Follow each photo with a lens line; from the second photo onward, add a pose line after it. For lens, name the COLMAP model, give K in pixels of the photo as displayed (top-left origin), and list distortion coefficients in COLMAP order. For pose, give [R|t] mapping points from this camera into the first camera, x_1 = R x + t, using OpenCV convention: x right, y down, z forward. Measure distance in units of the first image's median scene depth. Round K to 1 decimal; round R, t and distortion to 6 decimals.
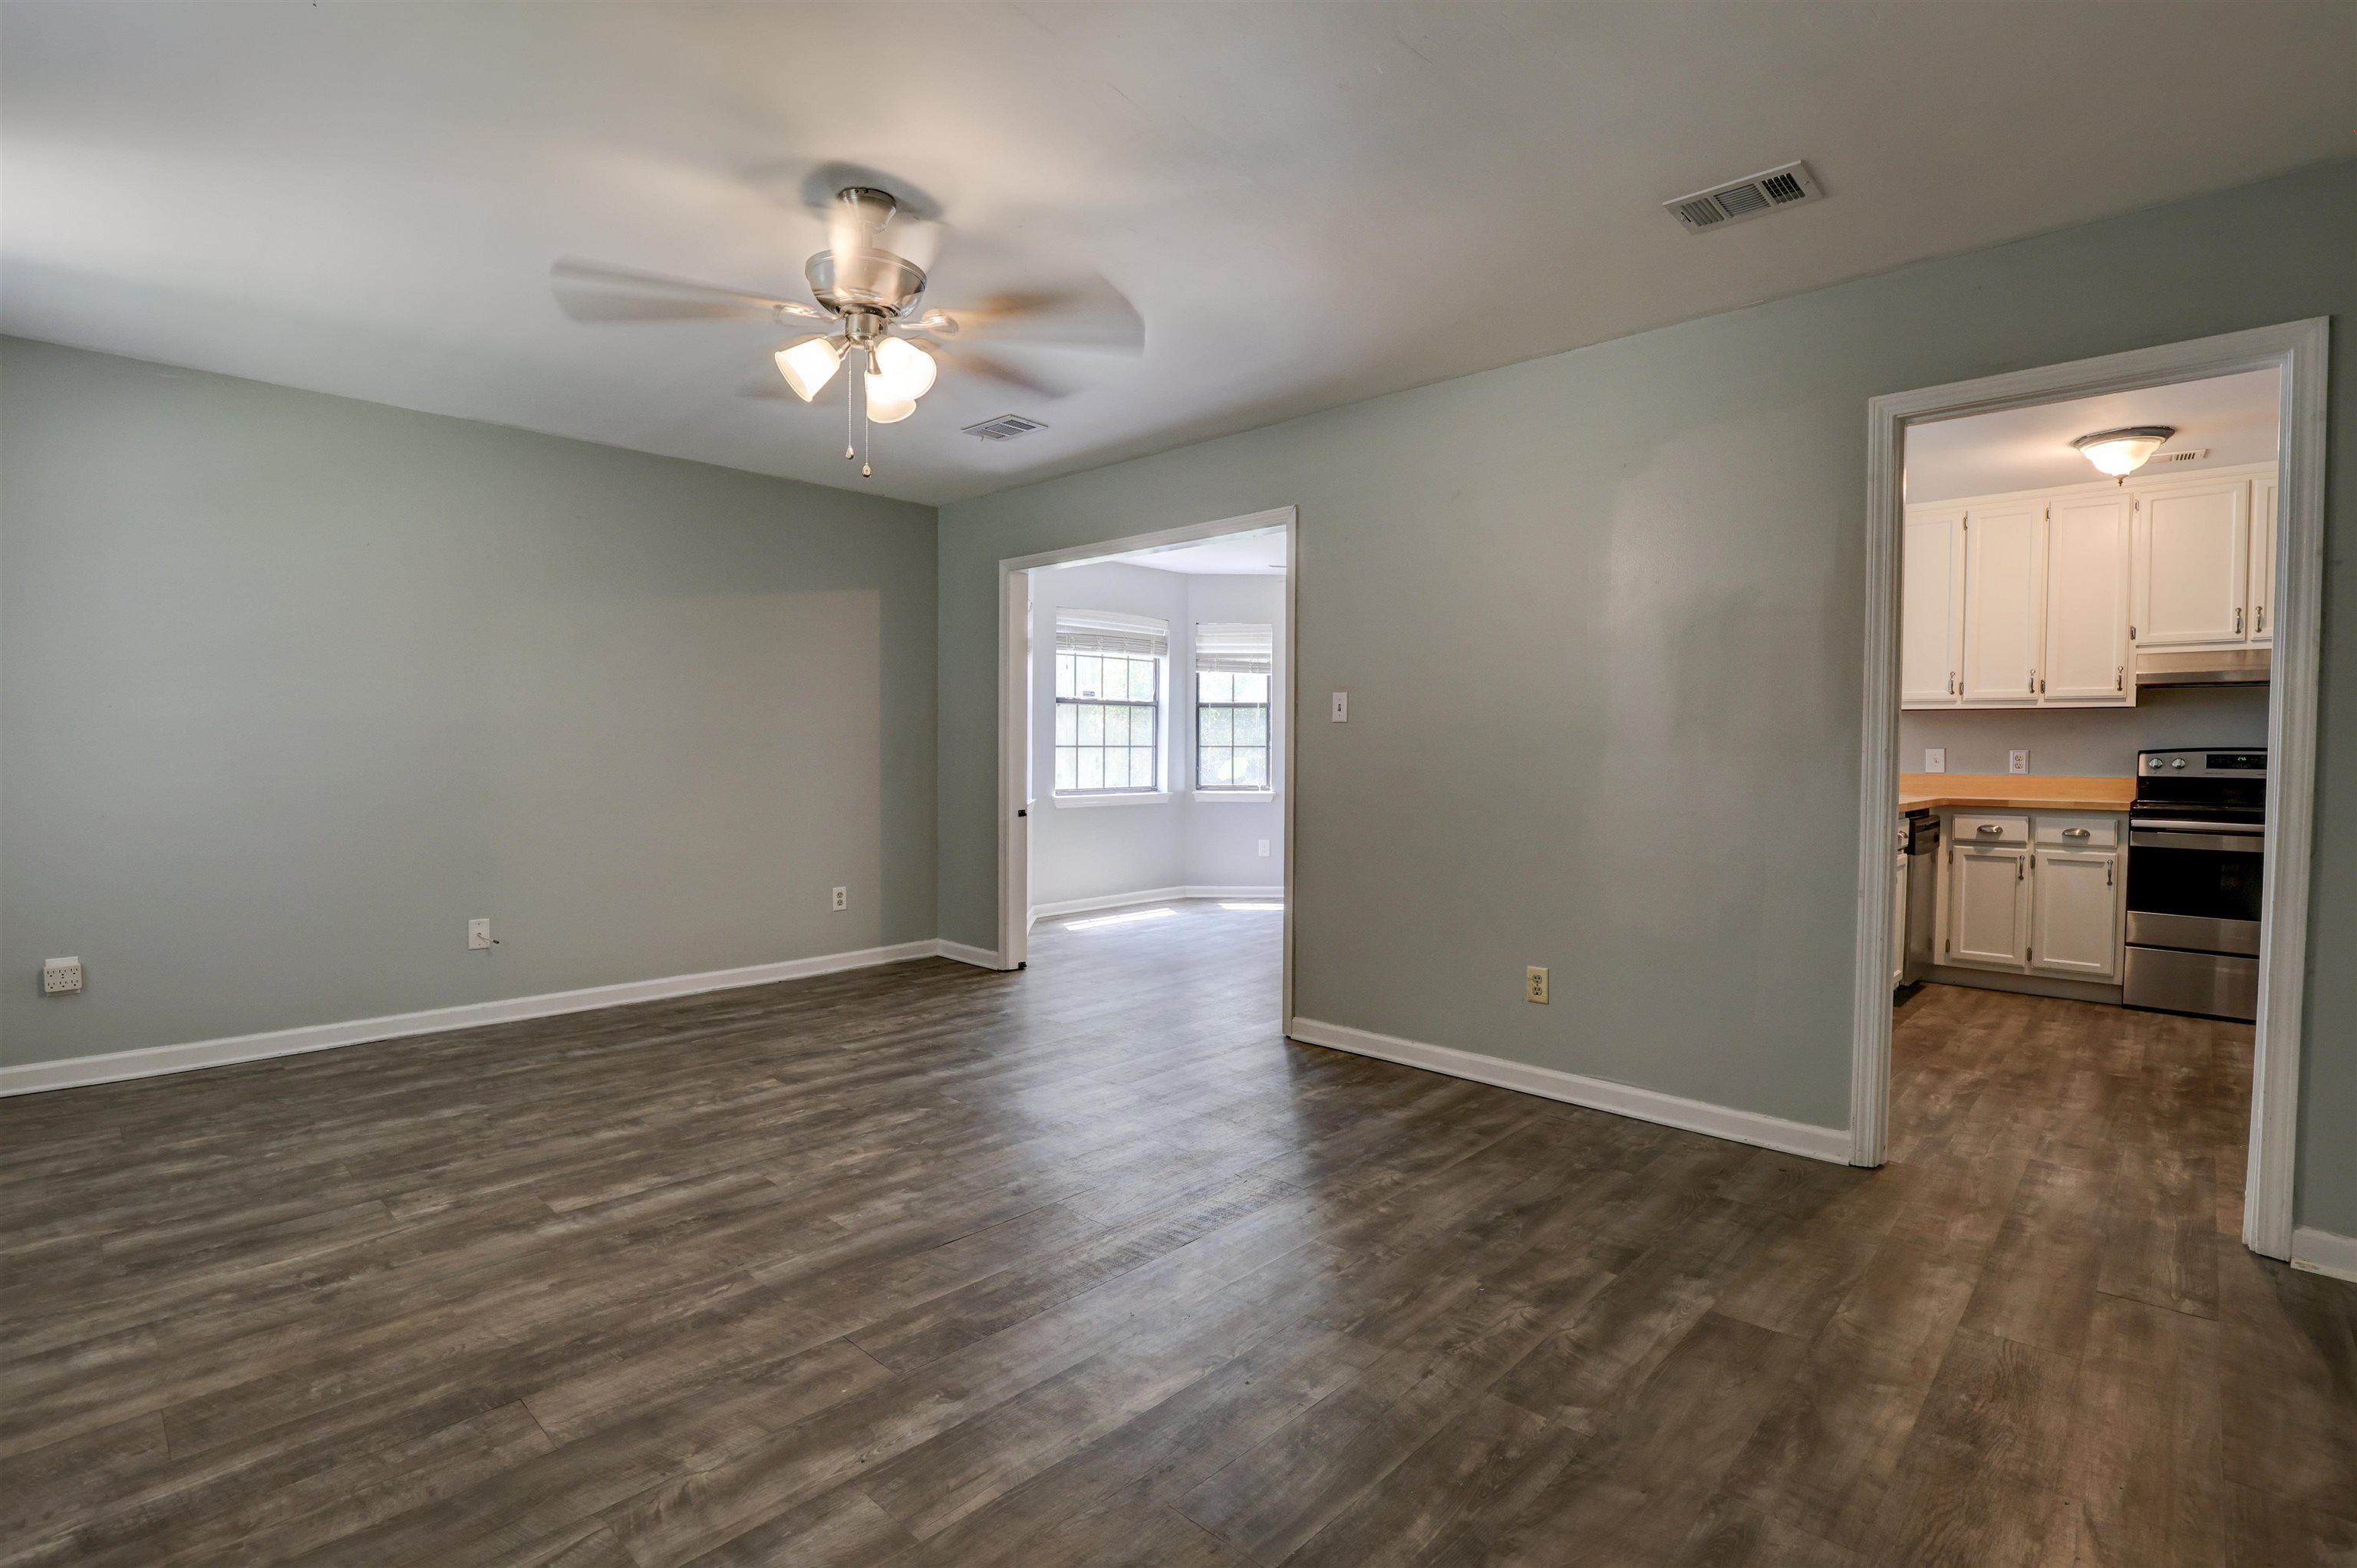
lens RADIAL K [[1083.0, 0, 1184.3], [0, 1083.0, 778.7], [0, 0, 1]] dist [-0.029811, 0.002011]
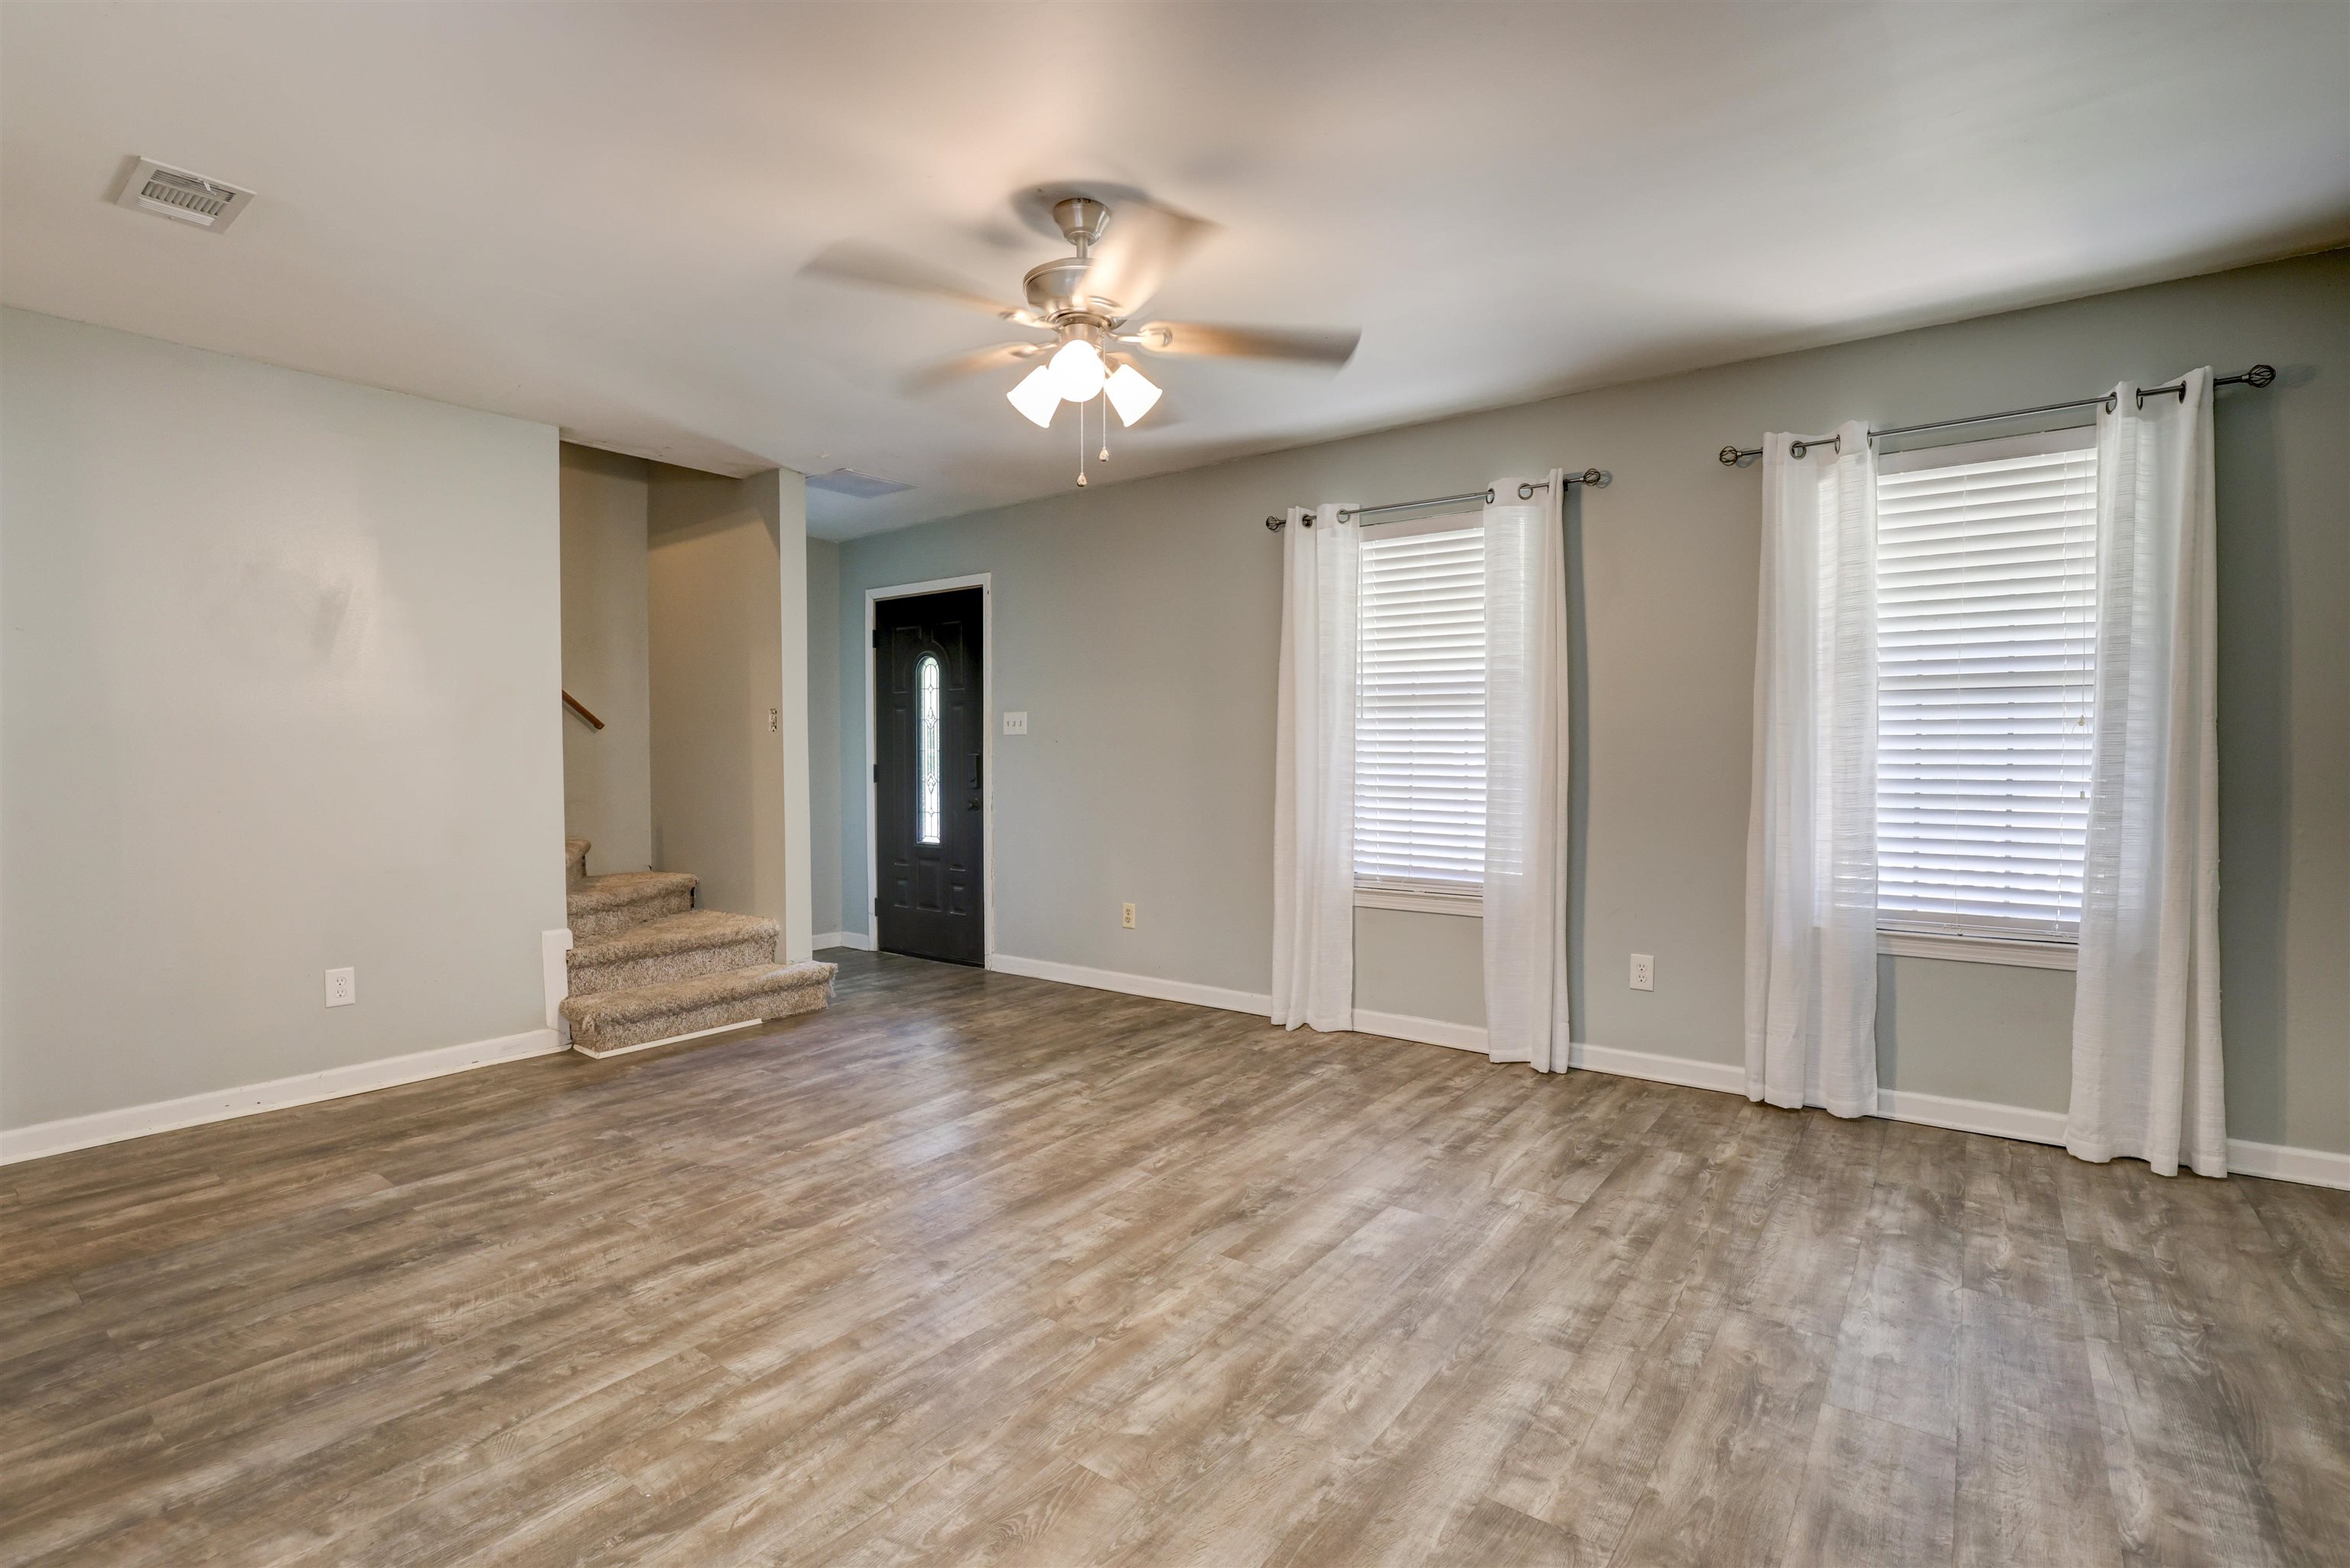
lens RADIAL K [[1079.8, 0, 1166.4], [0, 1079.8, 782.6], [0, 0, 1]] dist [-0.029811, 0.002011]
pose [[-0.995181, 0.001108, -0.098050, -0.275292], [-0.004230, 0.998521, 0.054211, -0.058252], [0.097965, 0.054365, -0.993704, 2.032475]]
